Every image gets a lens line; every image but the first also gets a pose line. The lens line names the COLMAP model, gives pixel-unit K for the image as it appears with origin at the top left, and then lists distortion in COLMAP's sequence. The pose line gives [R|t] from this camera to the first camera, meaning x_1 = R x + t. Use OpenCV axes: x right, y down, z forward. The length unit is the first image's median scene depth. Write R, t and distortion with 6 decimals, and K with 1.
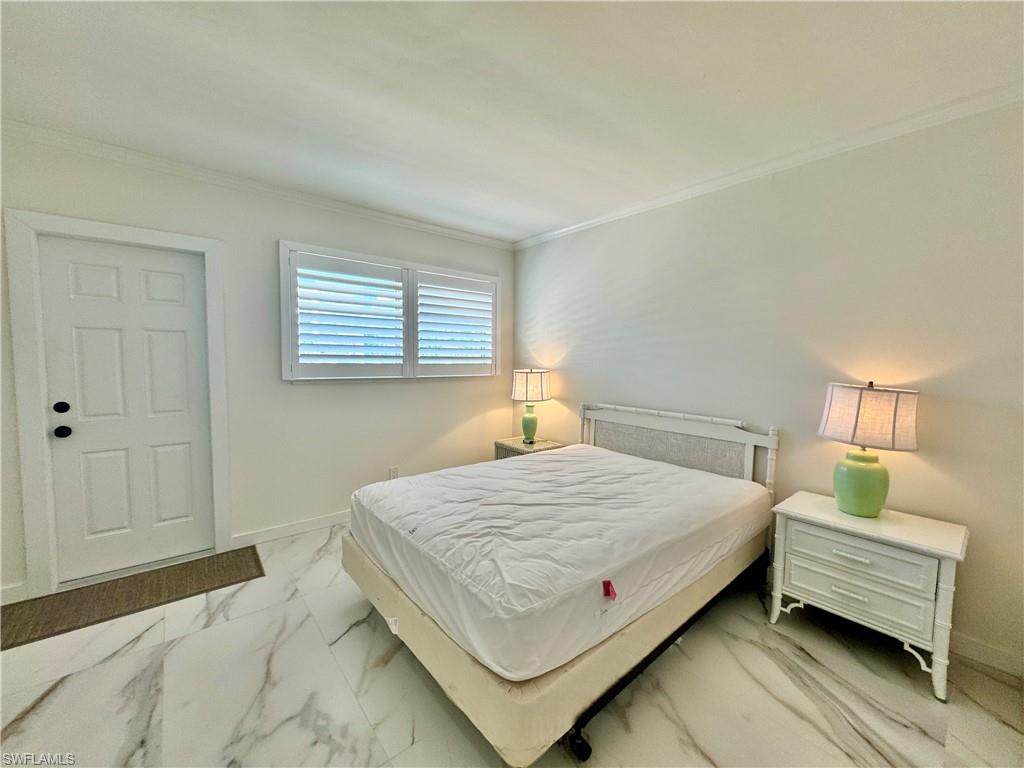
lens RADIAL K [[410.0, 0, 512.0], [0, 410.0, 384.0], [0, 0, 1]] dist [-0.001472, 0.000264]
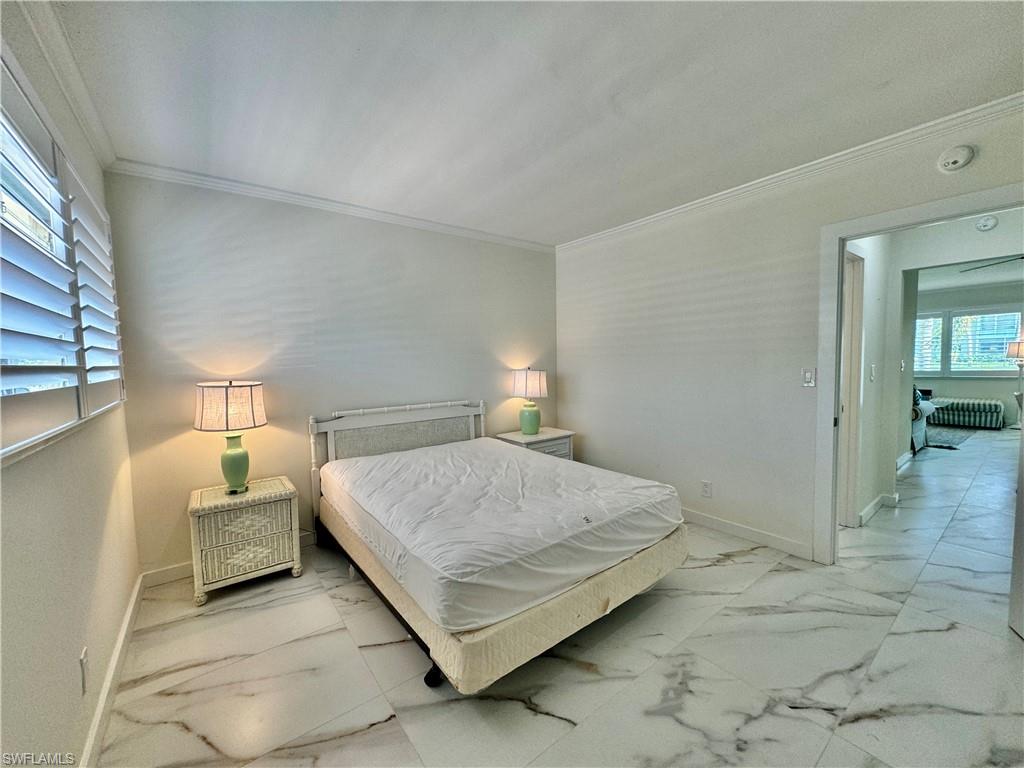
lens RADIAL K [[410.3, 0, 512.0], [0, 410.3, 384.0], [0, 0, 1]] dist [0.011618, -0.000202]
pose [[0.040111, -0.080133, 0.995977, -0.994164], [0.083830, 0.993535, 0.076560, -0.074252], [-0.995672, 0.080421, 0.046569, 0.857954]]
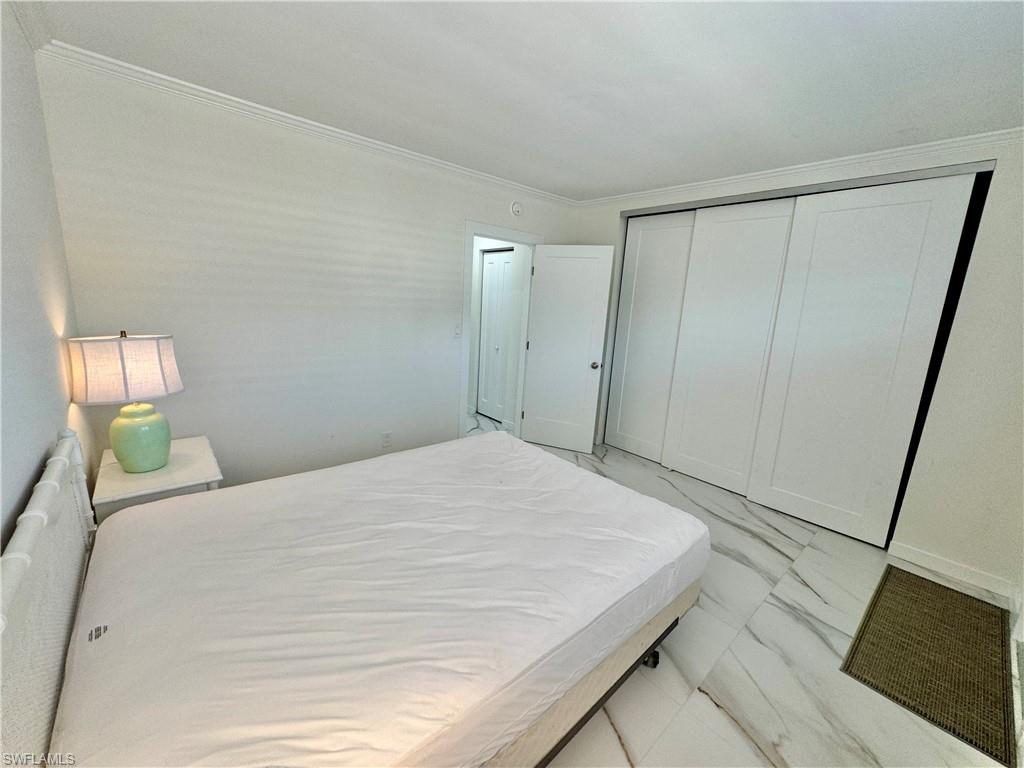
lens RADIAL K [[410.3, 0, 512.0], [0, 410.3, 384.0], [0, 0, 1]] dist [0.011618, -0.000202]
pose [[-0.997462, -0.060092, -0.038197, 0.029536], [-0.068208, 0.960356, 0.270303, -0.184311], [0.020439, 0.272222, -0.962017, 1.681179]]
